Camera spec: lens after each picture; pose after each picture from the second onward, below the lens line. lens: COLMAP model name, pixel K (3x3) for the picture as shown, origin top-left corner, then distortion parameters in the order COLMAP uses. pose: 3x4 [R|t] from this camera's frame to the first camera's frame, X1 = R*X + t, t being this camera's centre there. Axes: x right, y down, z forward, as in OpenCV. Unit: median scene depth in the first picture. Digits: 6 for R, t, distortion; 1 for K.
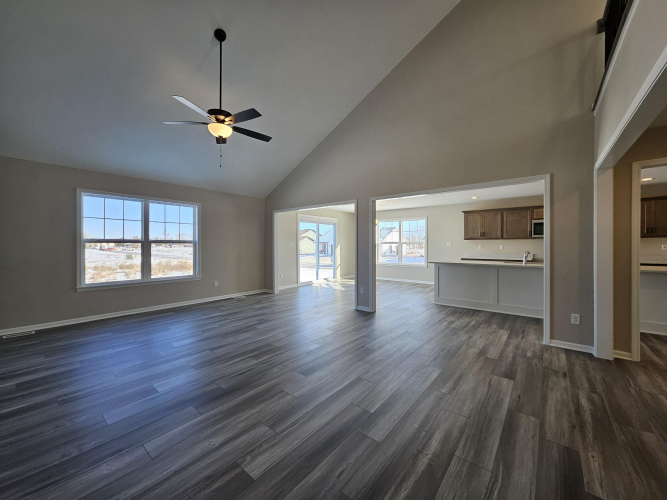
lens RADIAL K [[261.9, 0, 336.1], [0, 261.9, 245.9], [0, 0, 1]] dist [0.001648, -0.000241]
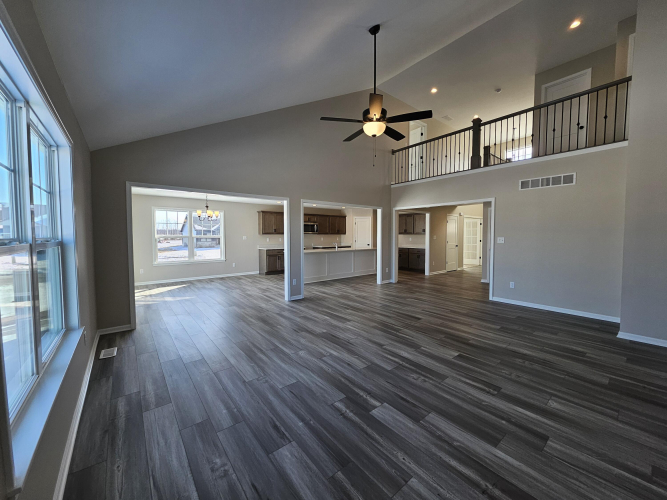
lens RADIAL K [[261.9, 0, 336.1], [0, 261.9, 245.9], [0, 0, 1]] dist [0.001648, -0.000241]
pose [[0.200093, -0.038281, 0.979029, -0.916268], [0.004251, 0.999261, 0.038203, -0.022223], [-0.979768, -0.003483, 0.200108, 0.590999]]
